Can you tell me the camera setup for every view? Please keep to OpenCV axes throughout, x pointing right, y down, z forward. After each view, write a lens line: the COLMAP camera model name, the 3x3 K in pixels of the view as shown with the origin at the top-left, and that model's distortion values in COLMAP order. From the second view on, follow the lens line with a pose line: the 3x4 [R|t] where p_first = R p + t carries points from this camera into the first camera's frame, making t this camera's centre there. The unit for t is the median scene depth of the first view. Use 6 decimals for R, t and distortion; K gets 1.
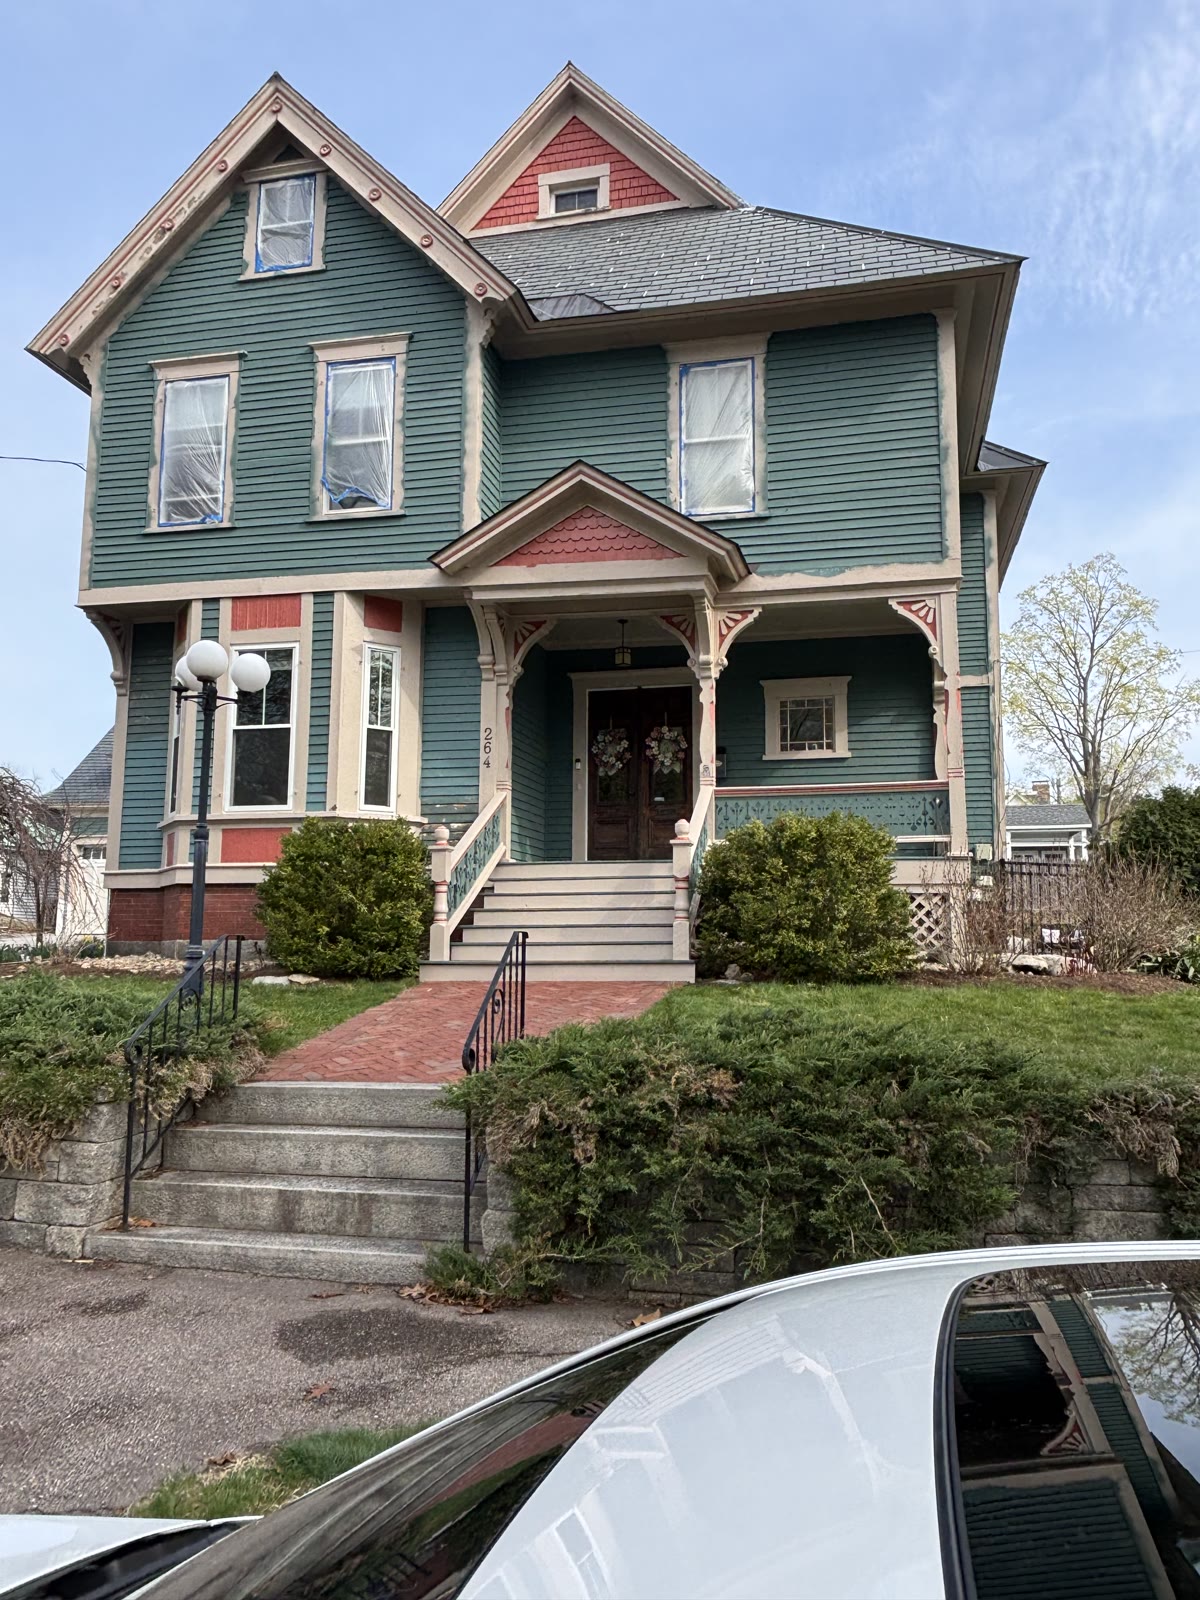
lens RADIAL K [[1230.3, 0, 599.1], [0, 1230.3, 796.5], [0, 0, 1]] dist [0.071078, -0.000683]
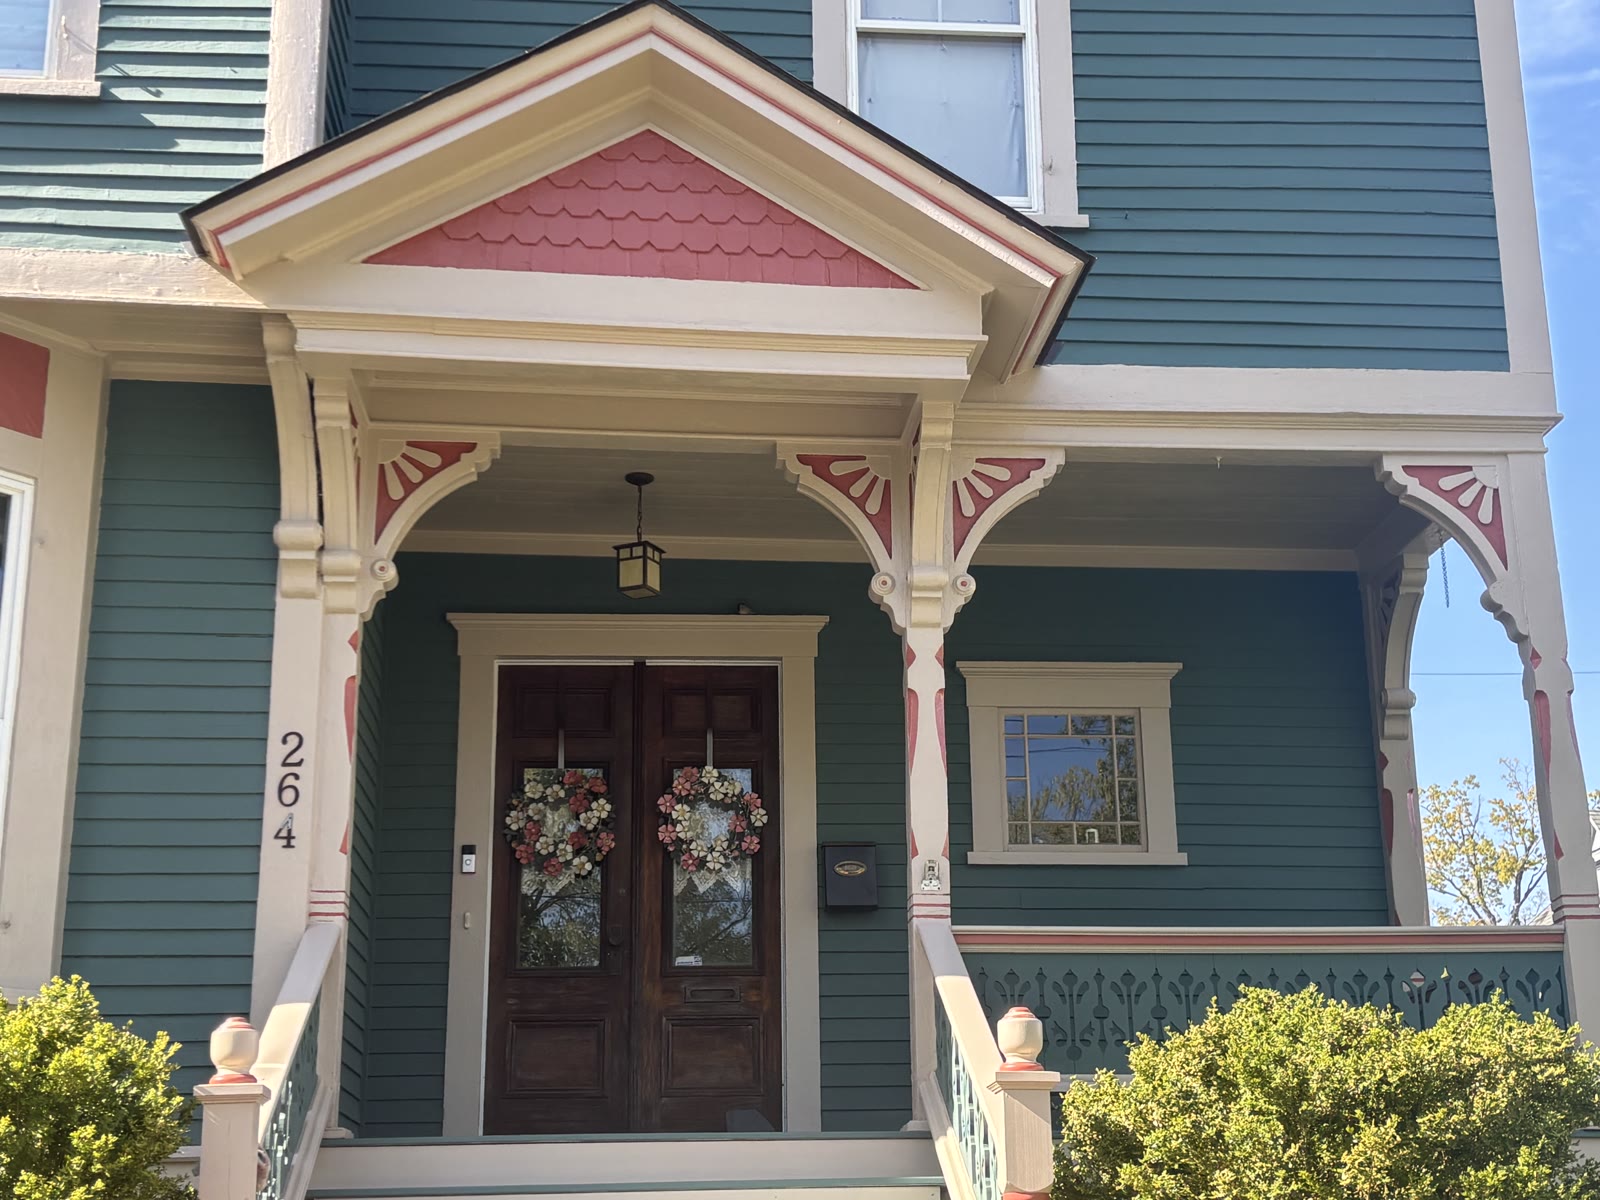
lens RADIAL K [[2373.8, 0, 801.0], [0, 2373.8, 602.1], [0, 0, 1]] dist [0.162056, 0.000000]
pose [[0.949519, 0.072607, 0.305193, -0.160286], [-0.021619, 0.985679, -0.167239, 0.016342], [-0.312965, 0.152199, 0.937490, 0.326688]]
